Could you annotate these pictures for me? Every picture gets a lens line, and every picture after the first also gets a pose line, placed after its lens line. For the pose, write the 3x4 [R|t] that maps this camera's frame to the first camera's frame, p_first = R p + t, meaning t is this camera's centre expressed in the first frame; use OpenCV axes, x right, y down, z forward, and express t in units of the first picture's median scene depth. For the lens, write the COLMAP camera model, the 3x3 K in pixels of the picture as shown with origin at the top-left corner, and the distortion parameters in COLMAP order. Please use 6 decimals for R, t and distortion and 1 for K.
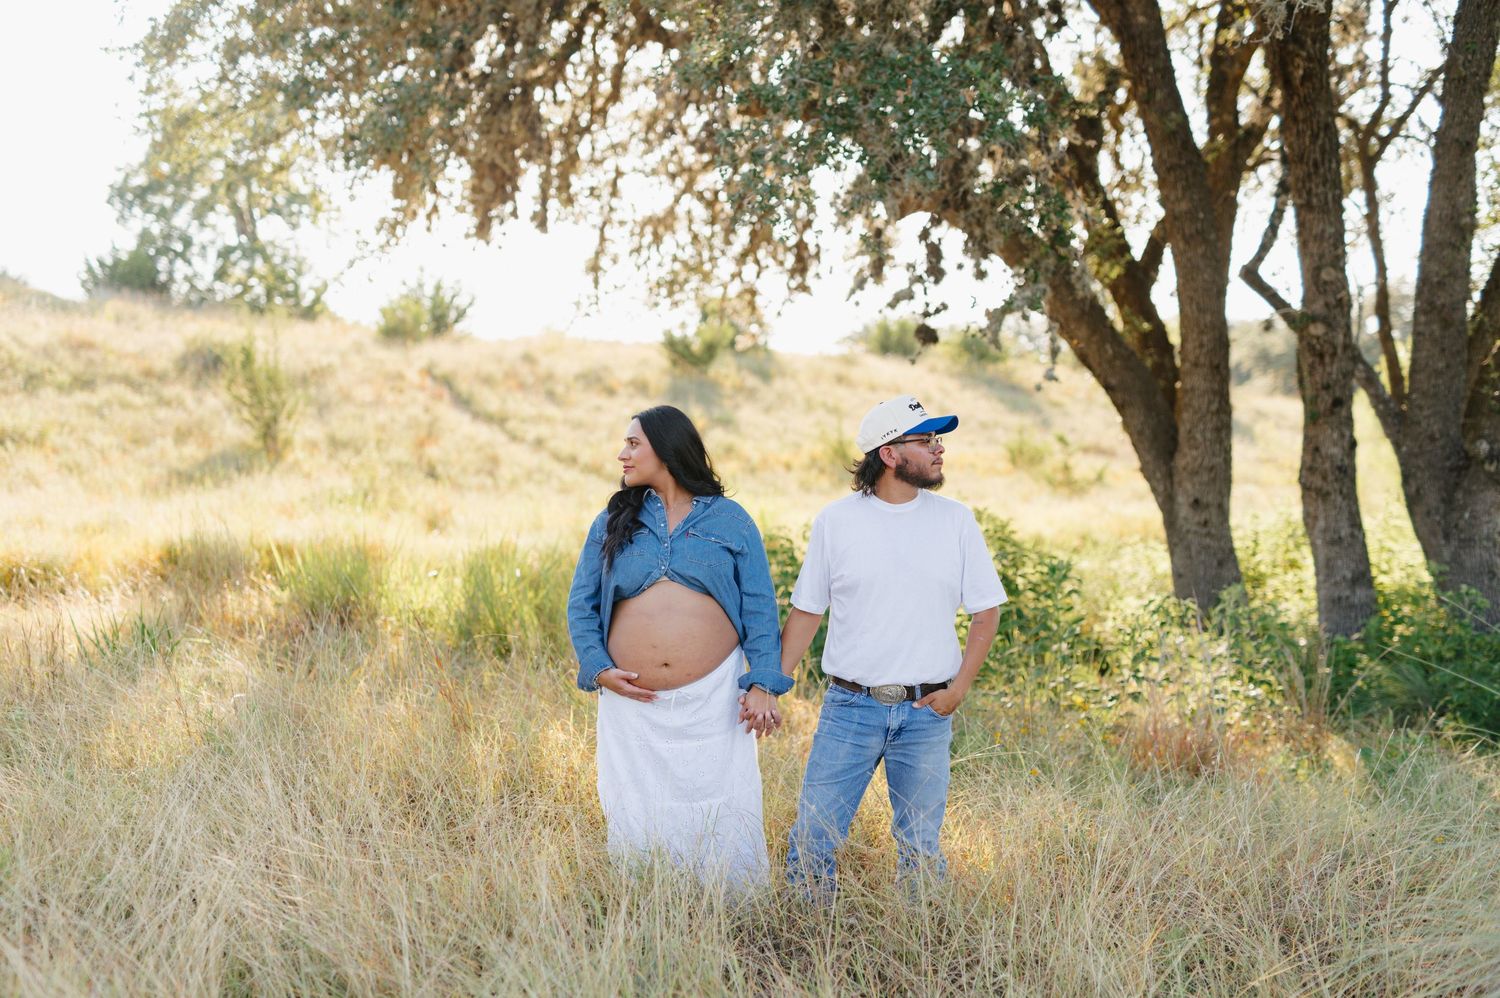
lens RADIAL K [[2120.8, 0, 750.0], [0, 2120.8, 499.0], [0, 0, 1]] dist [0.010236, -0.003500]
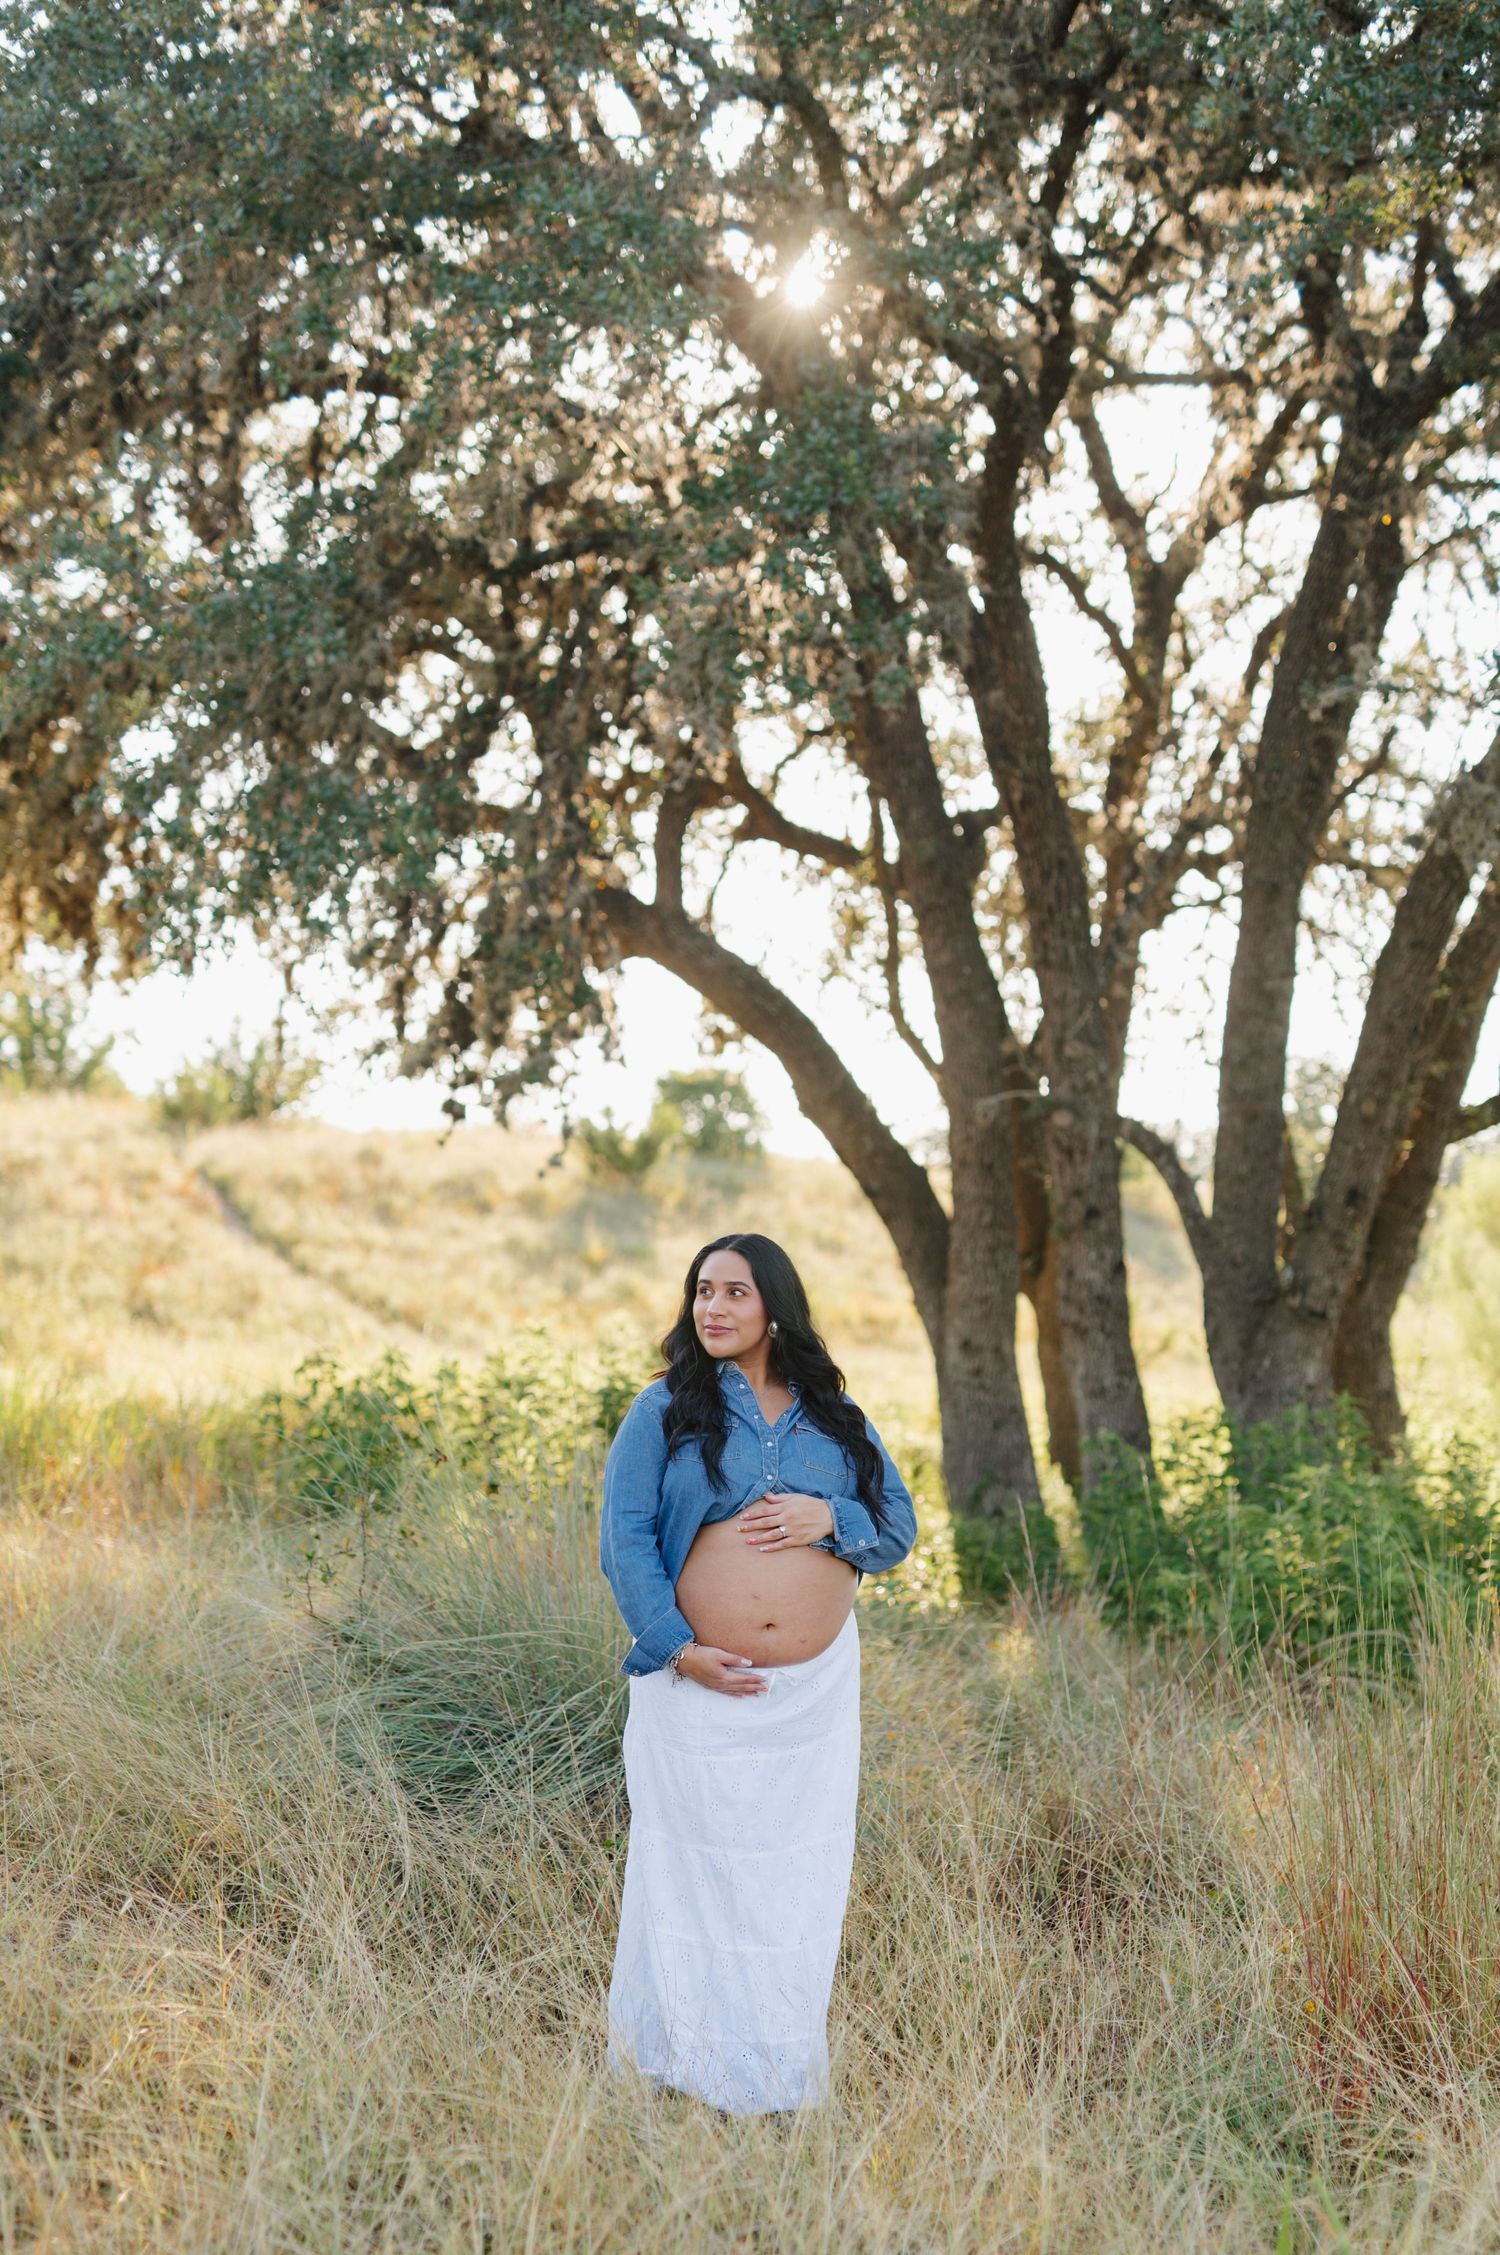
lens RADIAL K [[3387.5, 0, 757.1], [0, 3387.5, 1202.2], [0, 0, 1]] dist [0.013695, 0.057178]
pose [[0.999466, 0.021015, -0.025032, 0.062891], [-0.022409, 0.998136, -0.056763, 0.008176], [0.023792, 0.057294, 0.998074, -0.083875]]
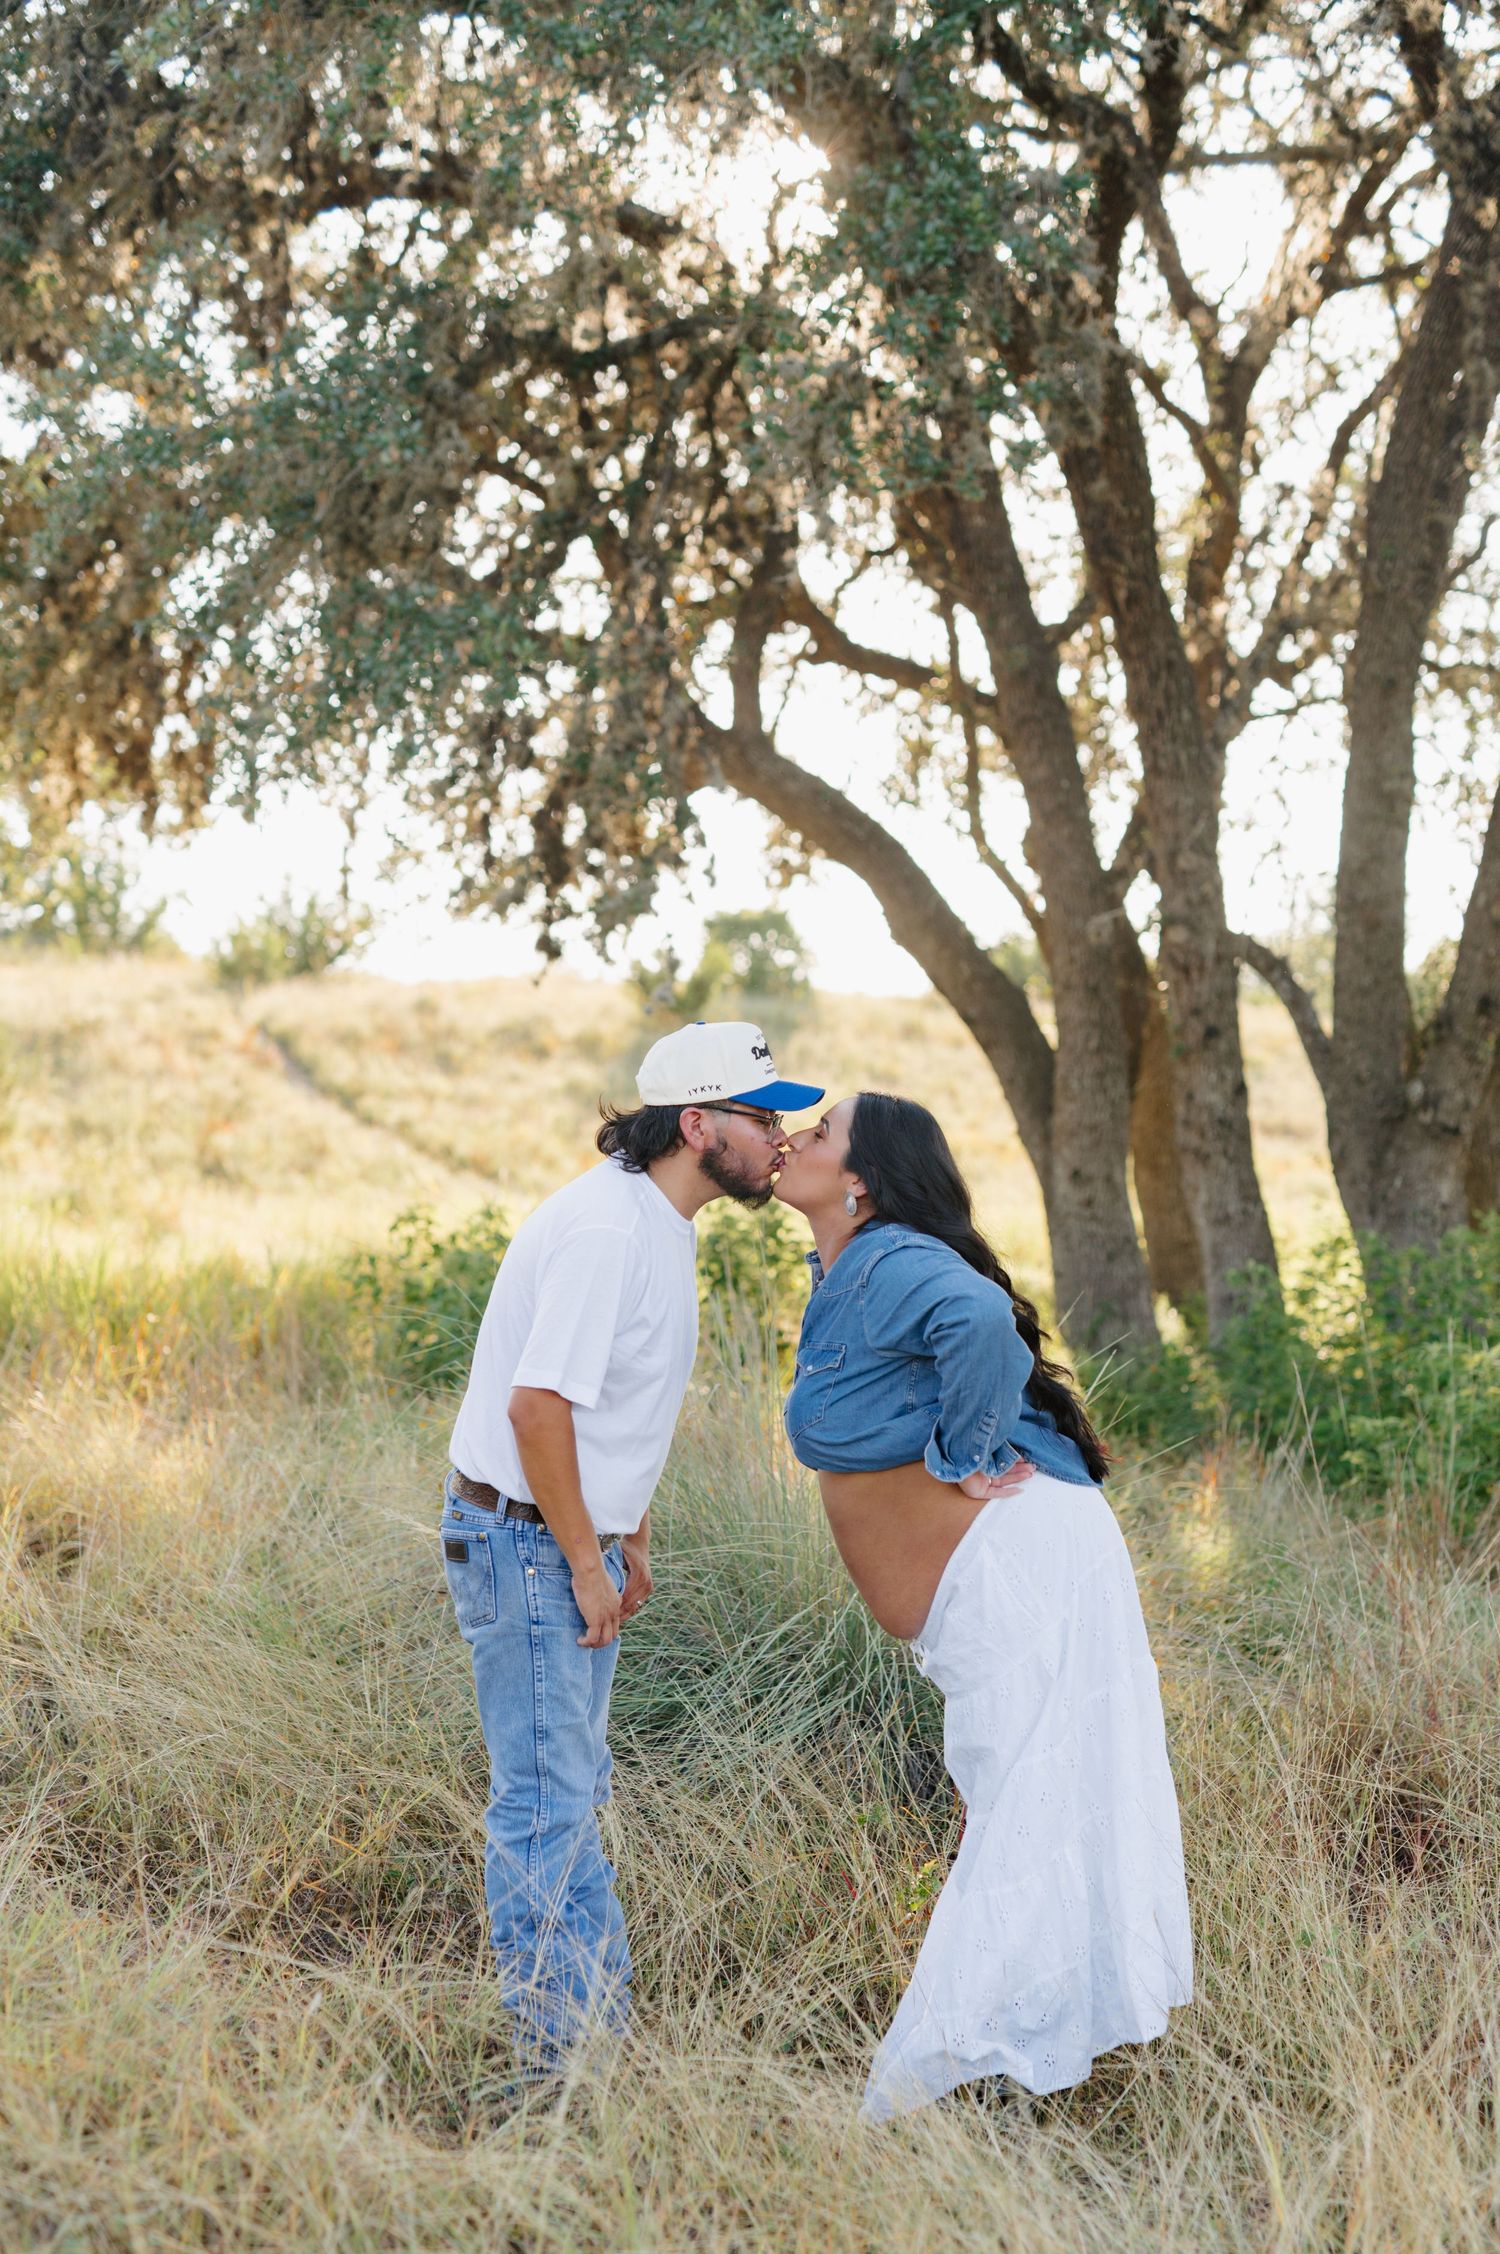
lens RADIAL K [[3277.1, 0, 755.1], [0, 3277.1, 1199.6], [0, 0, 1]] dist [0.013929, -0.017513]
pose [[0.999213, -0.014355, -0.036983, 0.053935], [0.014071, 0.999870, -0.007924, 0.006780], [0.037092, 0.007397, 0.999284, -0.052567]]
